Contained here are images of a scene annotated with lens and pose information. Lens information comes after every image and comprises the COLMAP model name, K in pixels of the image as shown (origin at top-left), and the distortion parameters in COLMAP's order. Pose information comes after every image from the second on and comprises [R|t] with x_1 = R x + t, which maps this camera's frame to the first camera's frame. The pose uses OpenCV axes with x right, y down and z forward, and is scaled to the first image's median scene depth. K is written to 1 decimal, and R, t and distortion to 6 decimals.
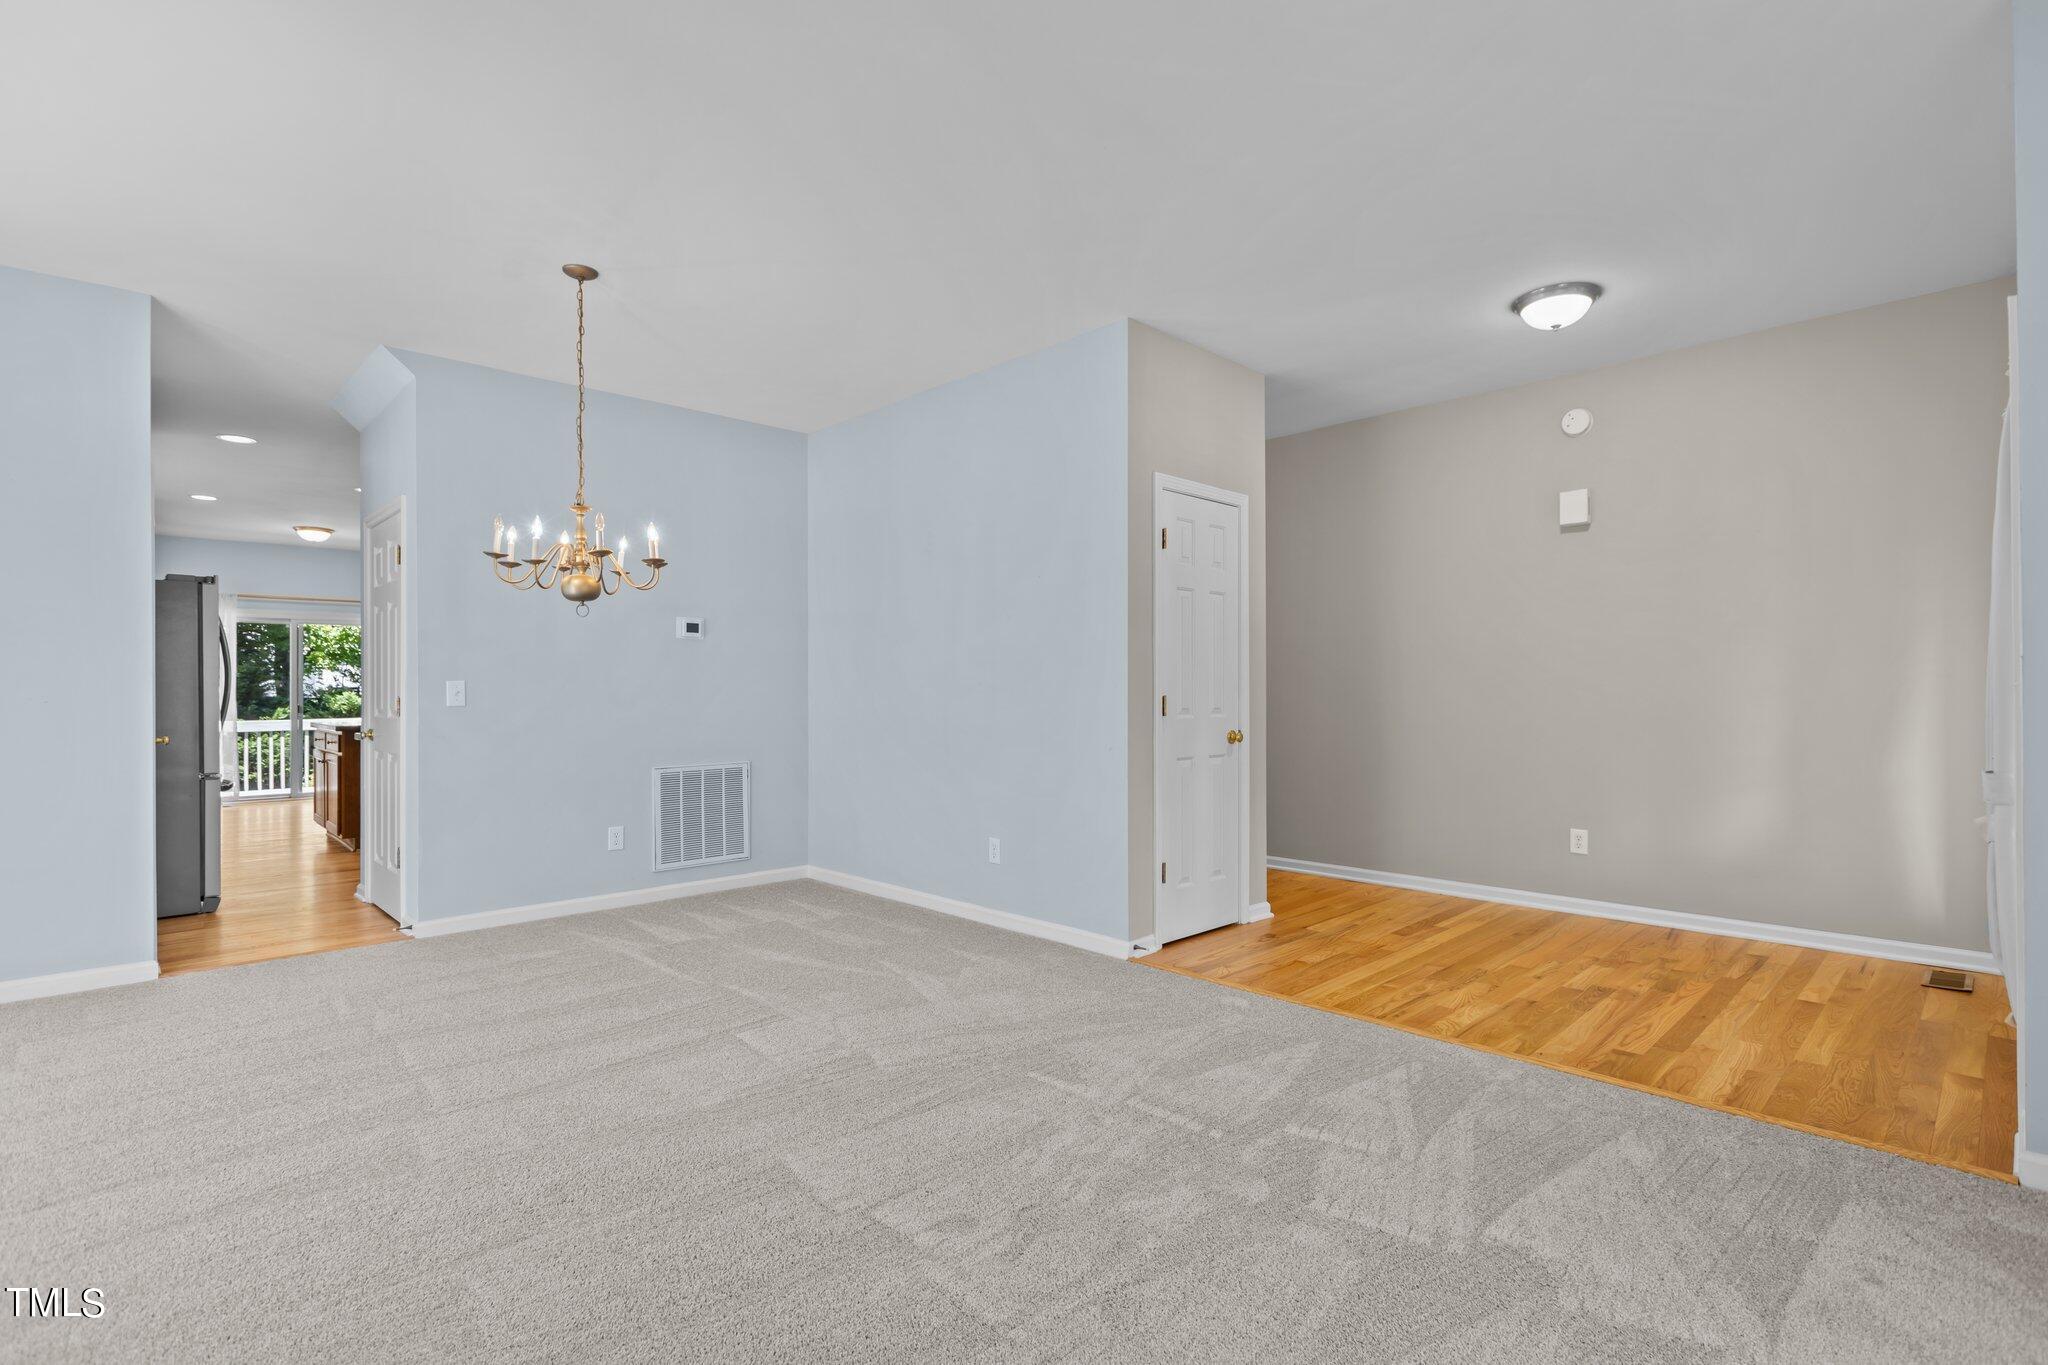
lens RADIAL K [[980.0, 0, 1024.2], [0, 980.0, 684.6], [0, 0, 1]] dist [0.002806, 0.000649]
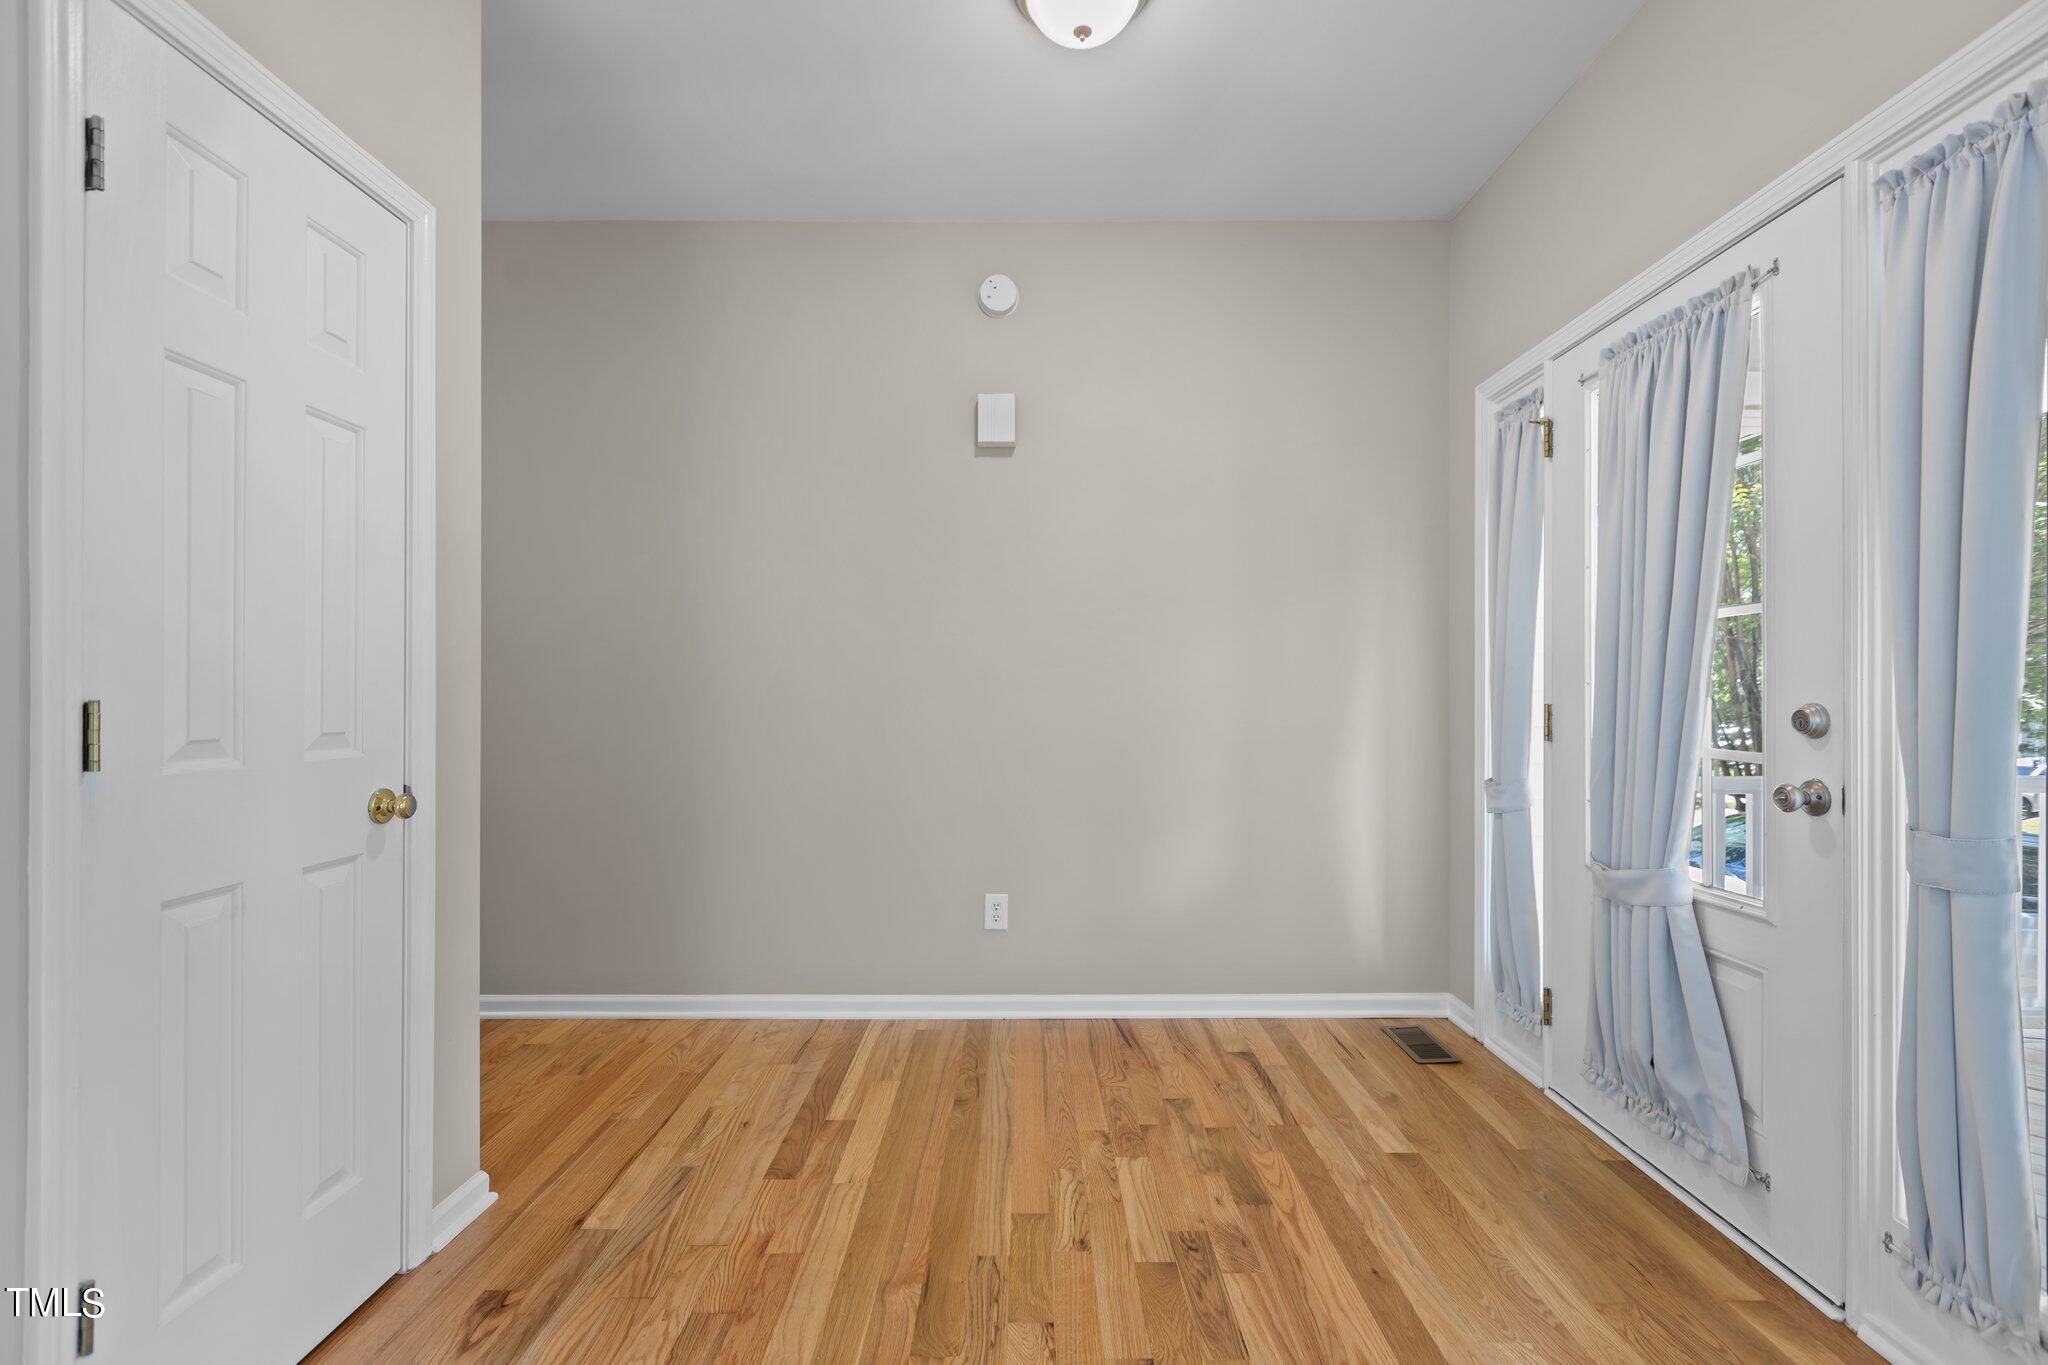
lens RADIAL K [[922.3, 0, 1023.2], [0, 922.3, 693.9], [0, 0, 1]] dist [0.002170, 0.000871]
pose [[0.711289, 0.003451, 0.702891, 0.138069], [-0.003889, 0.999992, -0.000974, 0.010091], [-0.702889, -0.002041, 0.711297, 0.576580]]
